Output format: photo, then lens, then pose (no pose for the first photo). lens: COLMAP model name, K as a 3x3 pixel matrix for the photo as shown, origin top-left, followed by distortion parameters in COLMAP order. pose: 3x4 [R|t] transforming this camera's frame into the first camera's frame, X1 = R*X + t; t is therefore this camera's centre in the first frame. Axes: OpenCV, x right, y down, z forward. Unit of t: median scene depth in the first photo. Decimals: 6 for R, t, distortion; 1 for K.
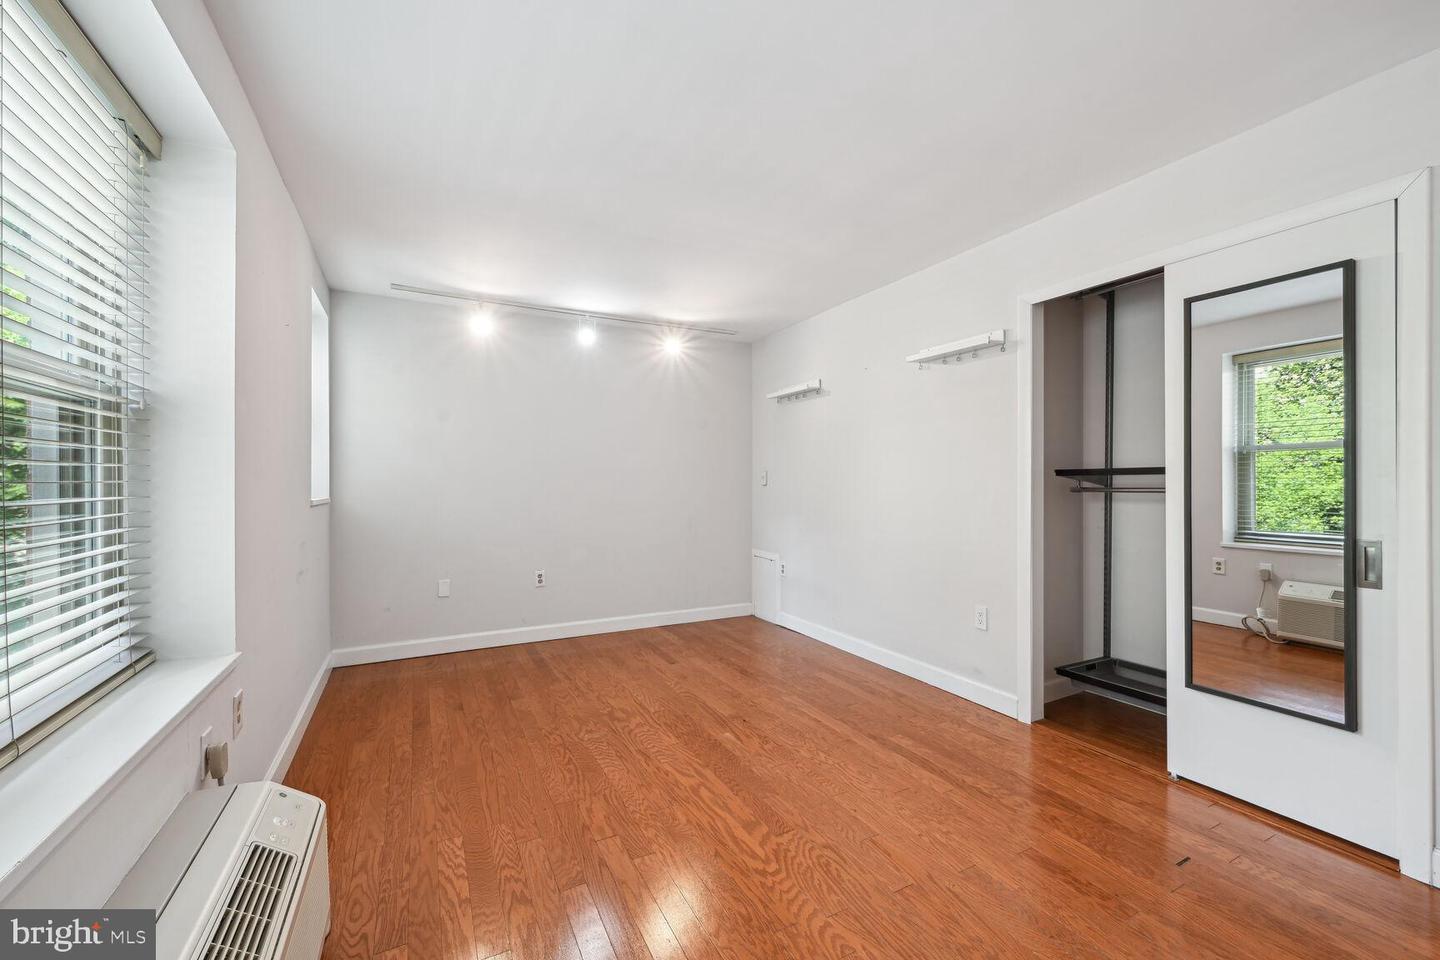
lens RADIAL K [[579.1, 0, 726.5], [0, 579.1, 482.7], [0, 0, 1]] dist [-0.002721, 0.001377]
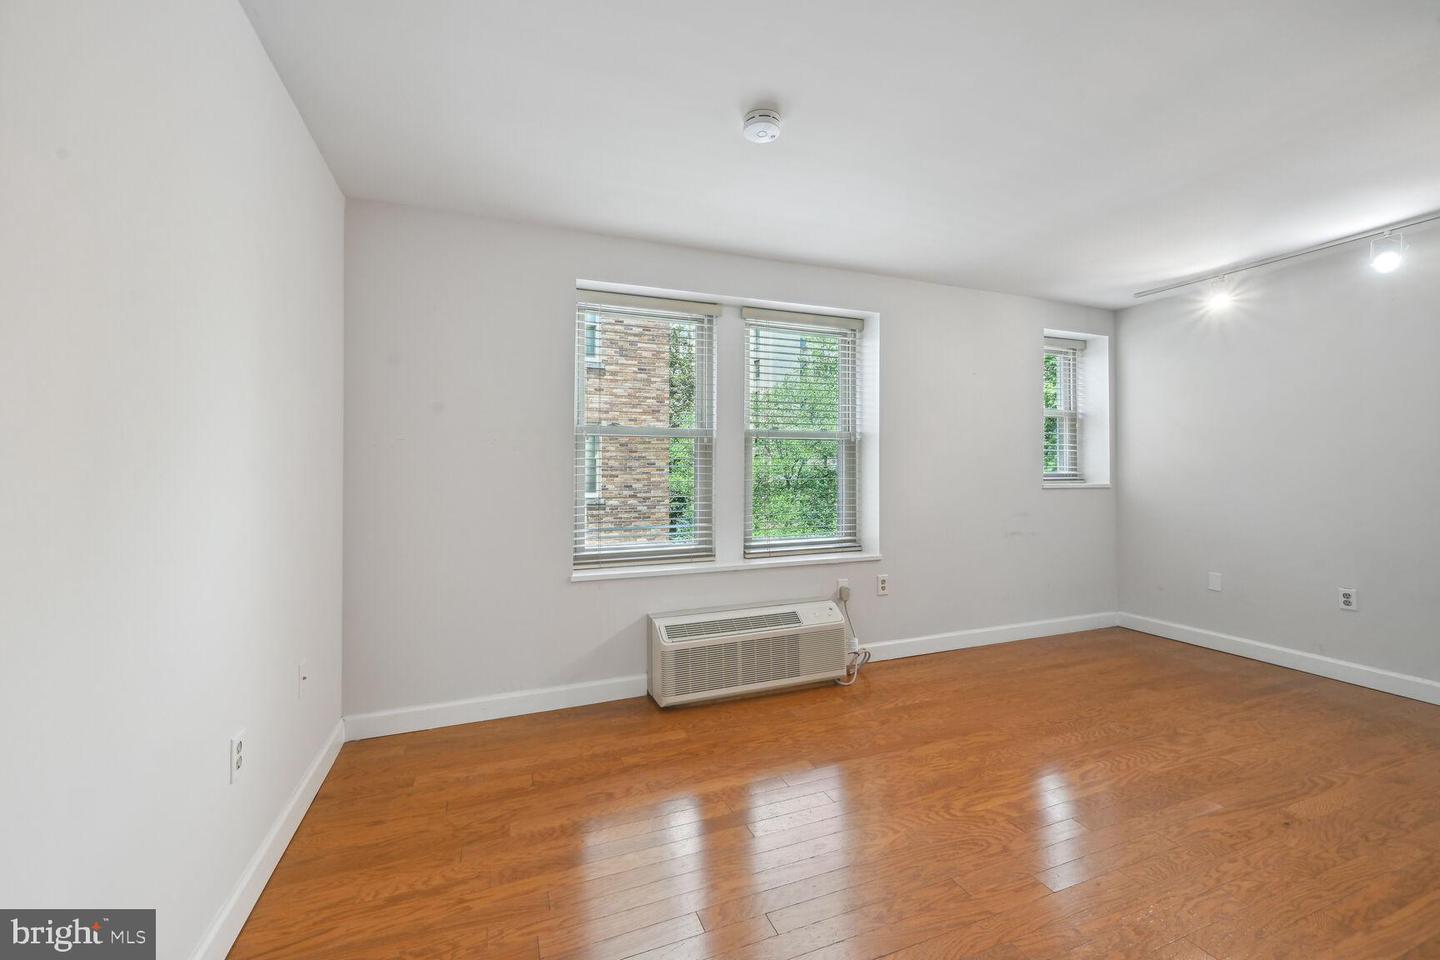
lens RADIAL K [[579.1, 0, 716.8], [0, 579.1, 469.0], [0, 0, 1]] dist [-0.002721, 0.001377]
pose [[-0.123066, -0.000115, -0.992399, 0.834373], [0.001745, 0.999998, -0.000333, -0.008001], [0.992397, -0.001773, -0.123065, 0.442866]]
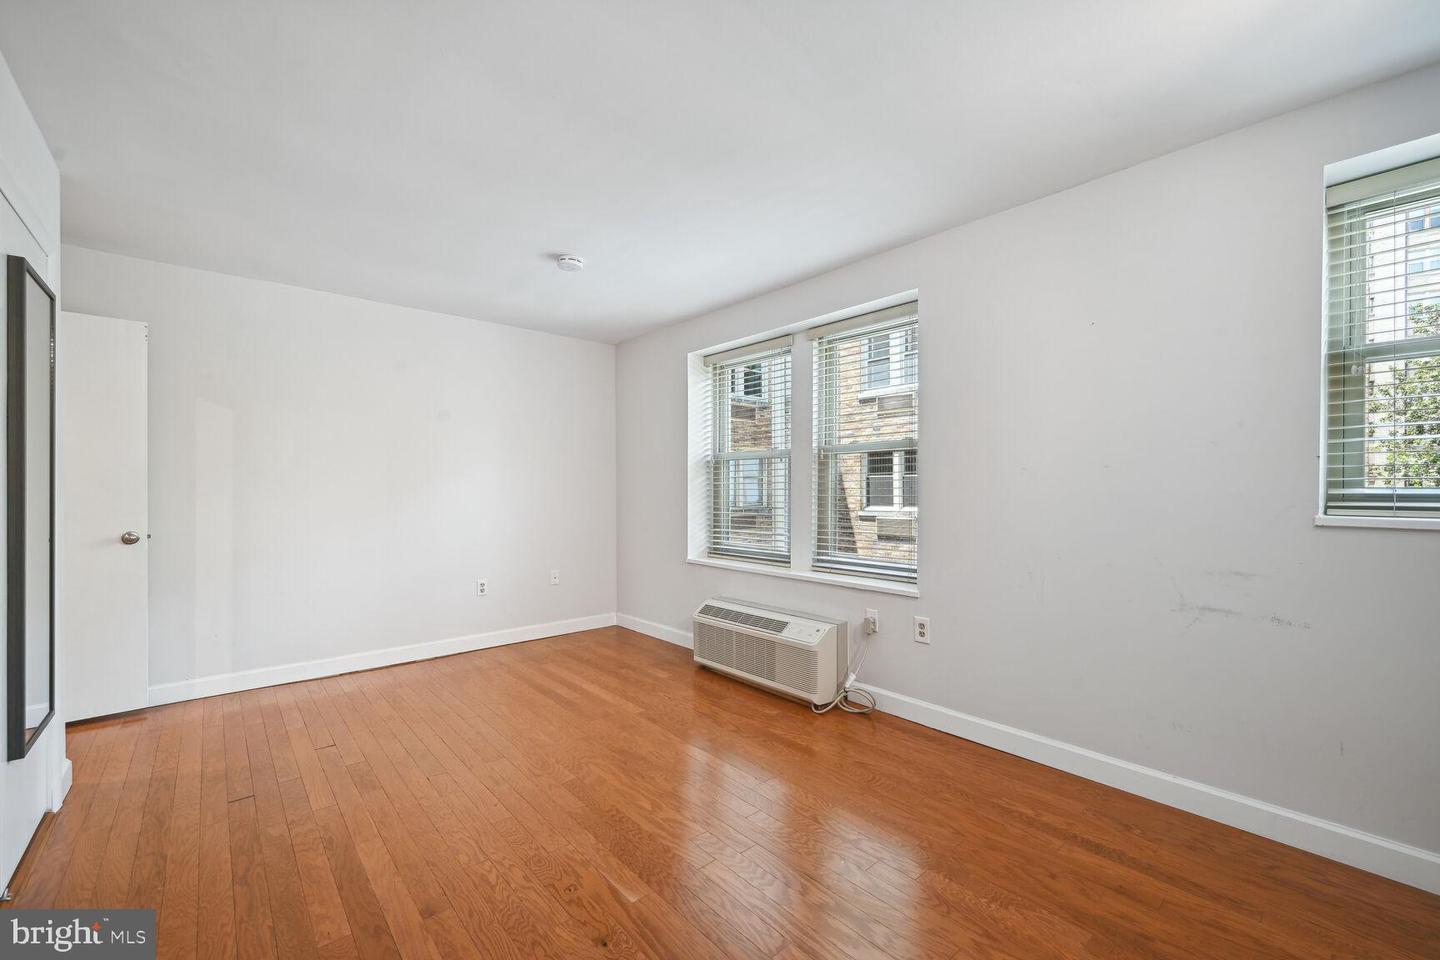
lens RADIAL K [[579.1, 0, 724.1], [0, 579.1, 490.6], [0, 0, 1]] dist [-0.002721, 0.001377]
pose [[-0.972305, 0.006022, -0.233638, 0.048352], [0.004326, 0.999960, 0.007773, -0.005548], [0.233676, 0.006547, -0.972293, 1.621573]]
